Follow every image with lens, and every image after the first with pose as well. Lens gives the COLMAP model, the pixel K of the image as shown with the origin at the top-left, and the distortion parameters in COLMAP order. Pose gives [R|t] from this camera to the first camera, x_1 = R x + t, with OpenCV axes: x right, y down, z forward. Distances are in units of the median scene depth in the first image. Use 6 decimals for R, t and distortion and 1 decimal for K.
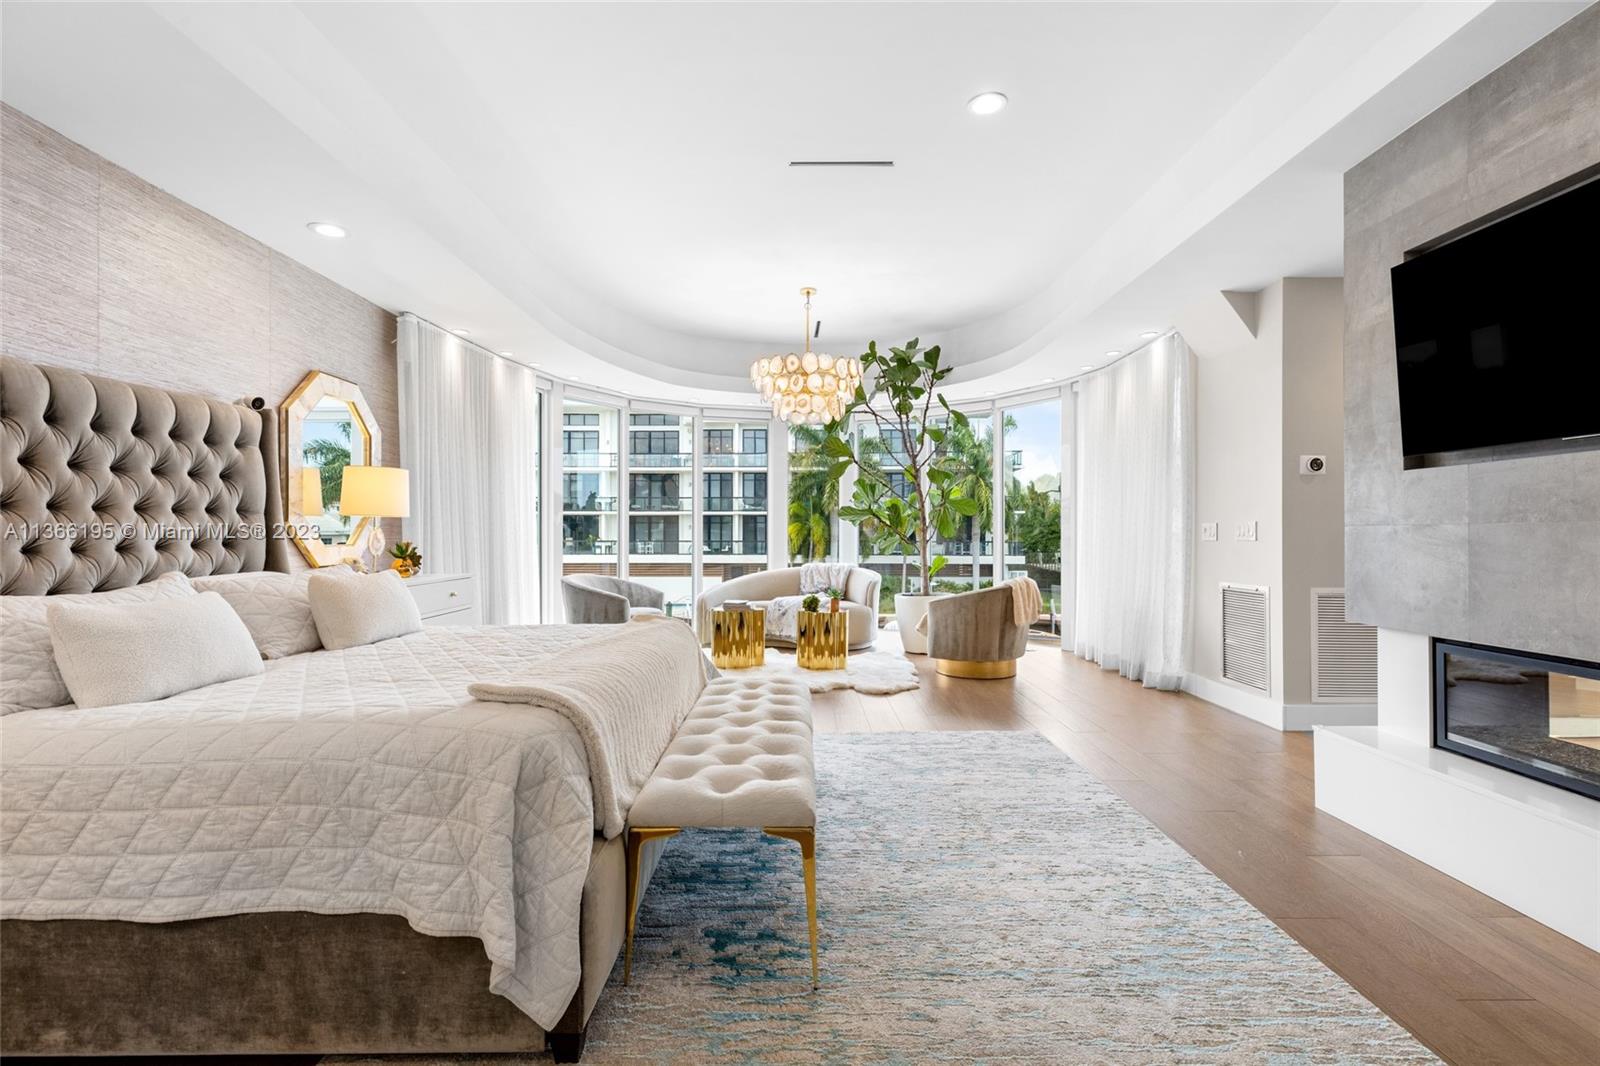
lens RADIAL K [[717.3, 0, 804.0], [0, 717.3, 533.8], [0, 0, 1]] dist [0.003816, 0.000101]
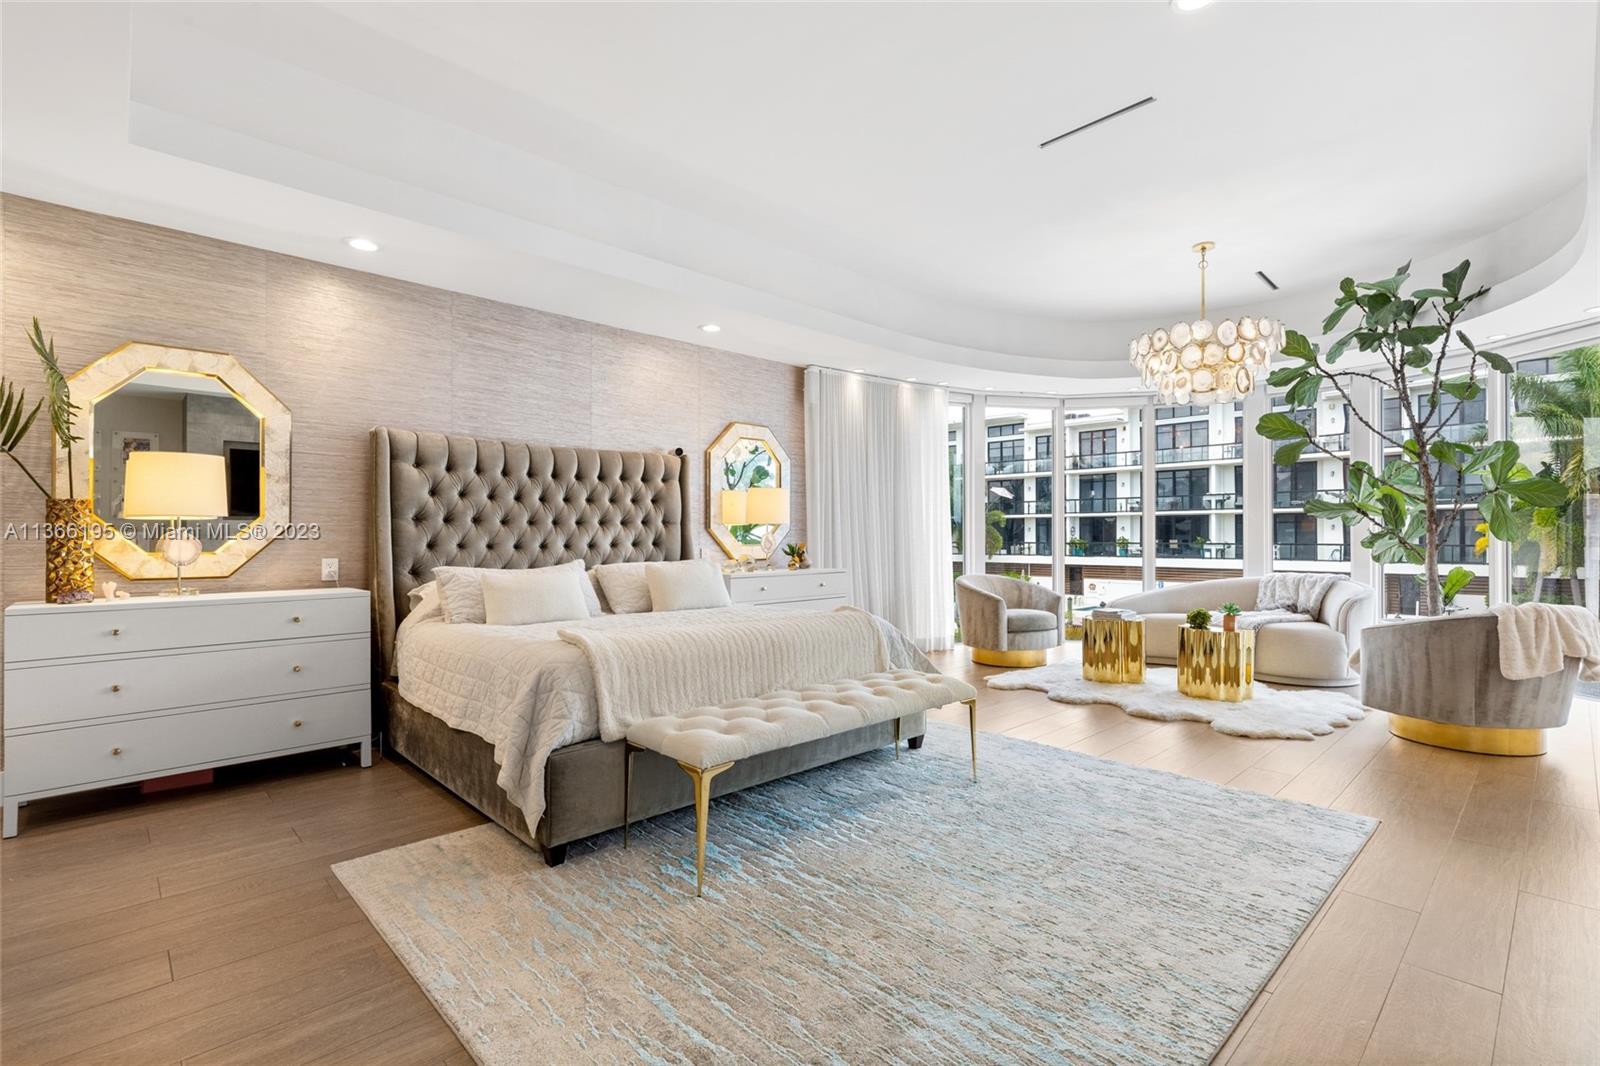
lens RADIAL K [[732.7, 0, 802.8], [0, 732.7, 534.3], [0, 0, 1]] dist [0.003219, 0.000033]
pose [[0.685010, -0.004052, -0.728522, 0.325787], [0.002609, 0.999992, -0.003109, -0.000369], [0.728529, 0.000229, 0.685015, 0.073773]]
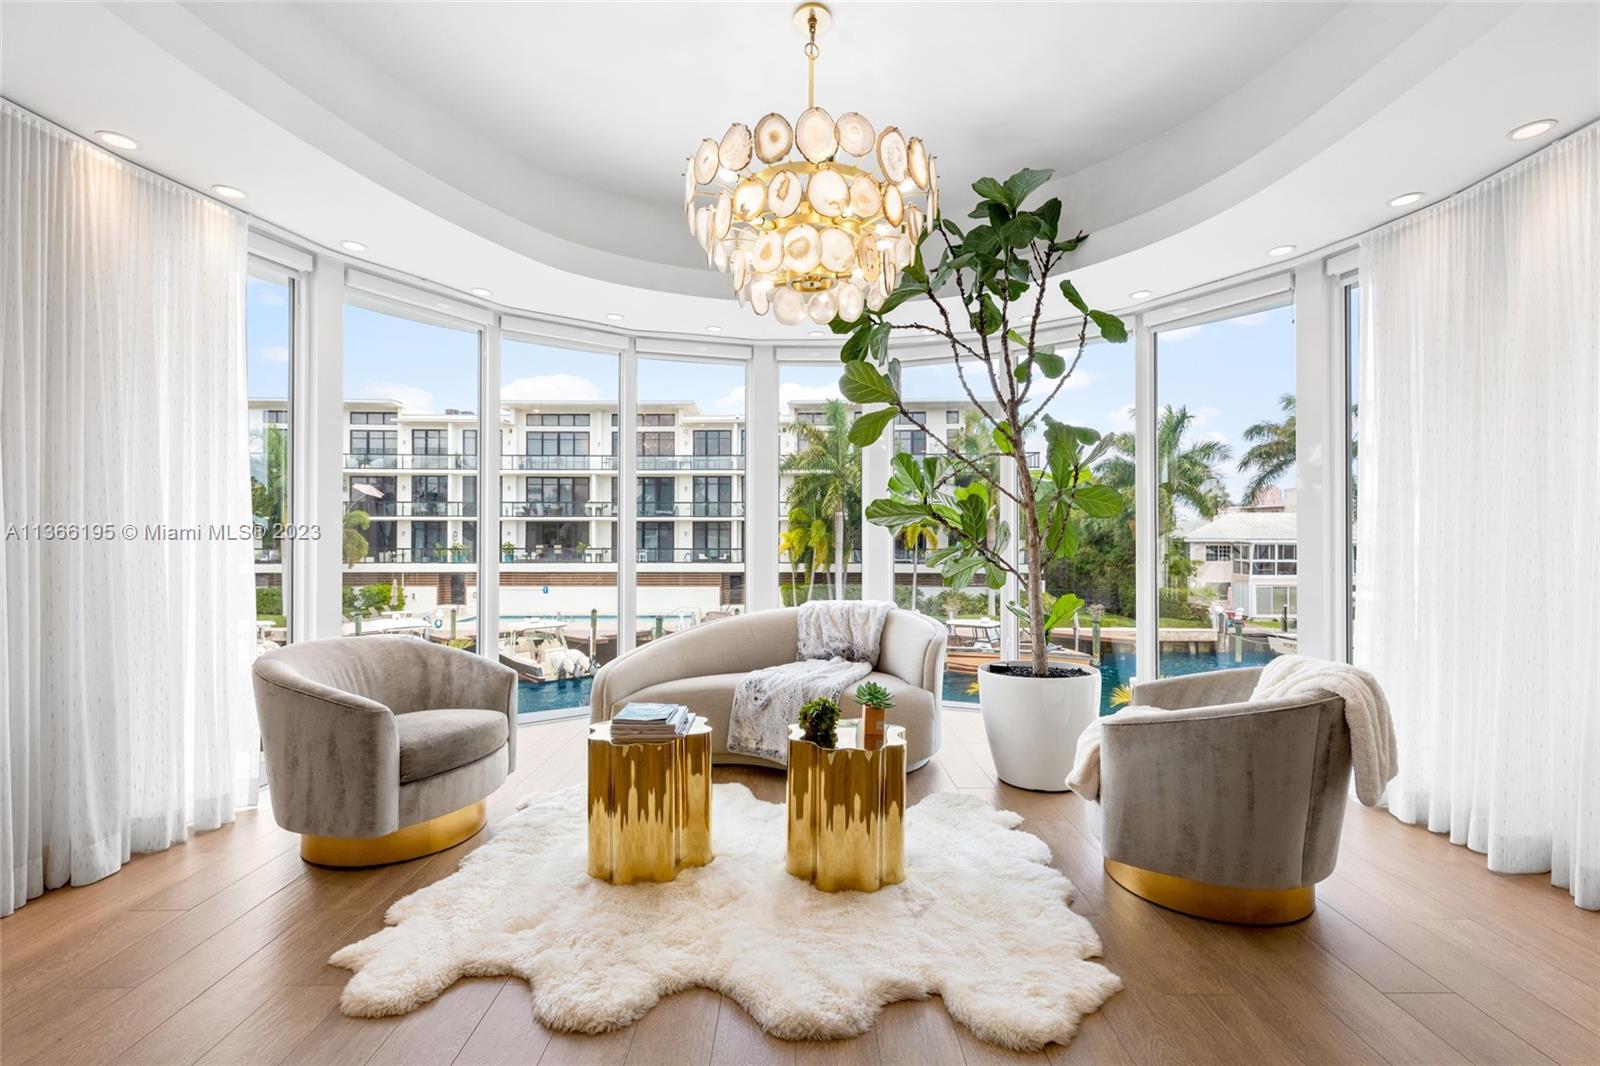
lens RADIAL K [[717.3, 0, 804.0], [0, 717.3, 533.8], [0, 0, 1]] dist [0.003816, 0.000101]
pose [[0.999991, -0.000140, -0.004240, 0.002339], [0.000102, 0.999961, -0.008871, -0.009869], [0.004241, 0.008871, 0.999952, 0.580333]]
